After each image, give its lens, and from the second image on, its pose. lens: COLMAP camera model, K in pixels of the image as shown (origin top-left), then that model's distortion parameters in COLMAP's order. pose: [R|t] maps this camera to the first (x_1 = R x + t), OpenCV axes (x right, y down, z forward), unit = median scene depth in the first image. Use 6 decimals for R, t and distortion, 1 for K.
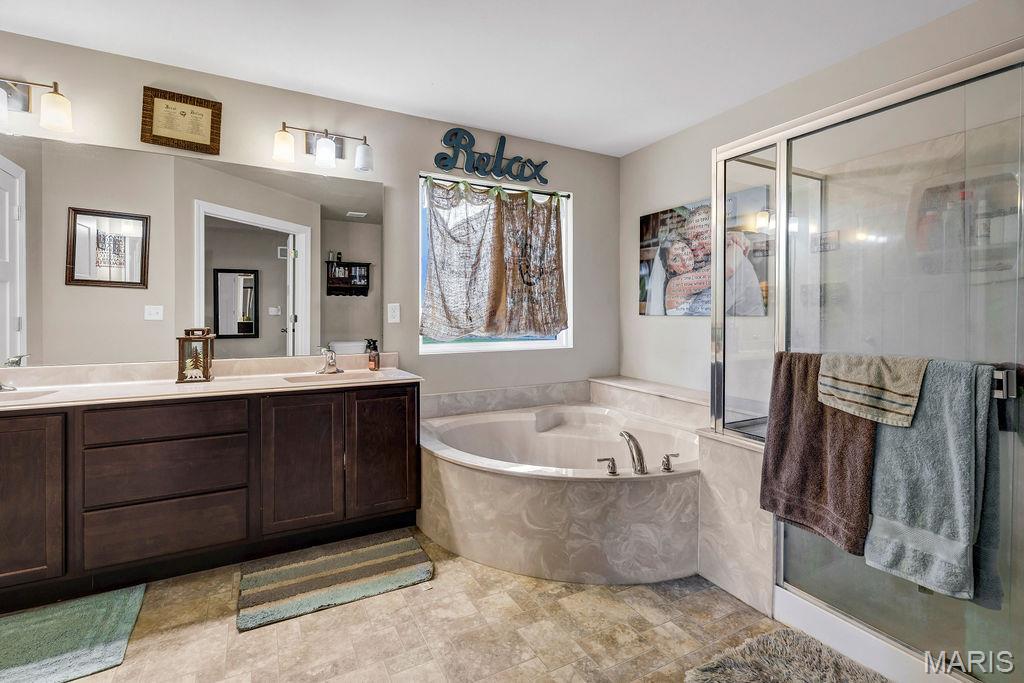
lens RADIAL K [[460.7, 0, 491.9], [0, 460.7, 316.1], [0, 0, 1]] dist [0.009618, -0.001497]
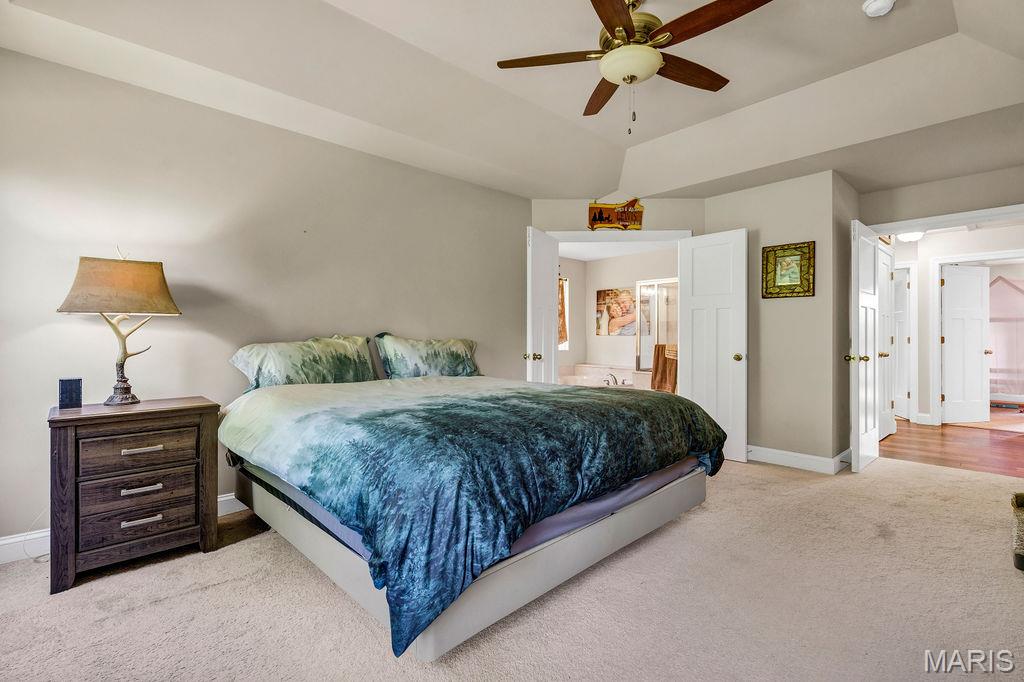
lens RADIAL K [[460.7, 0, 514.6], [0, 460.7, 339.5], [0, 0, 1]] dist [0.009618, -0.001497]
pose [[0.958568, 0.002172, 0.284855, -0.741988], [-0.001005, 0.999991, -0.004241, 0.030375], [-0.284861, 0.003779, 0.958561, -1.084594]]
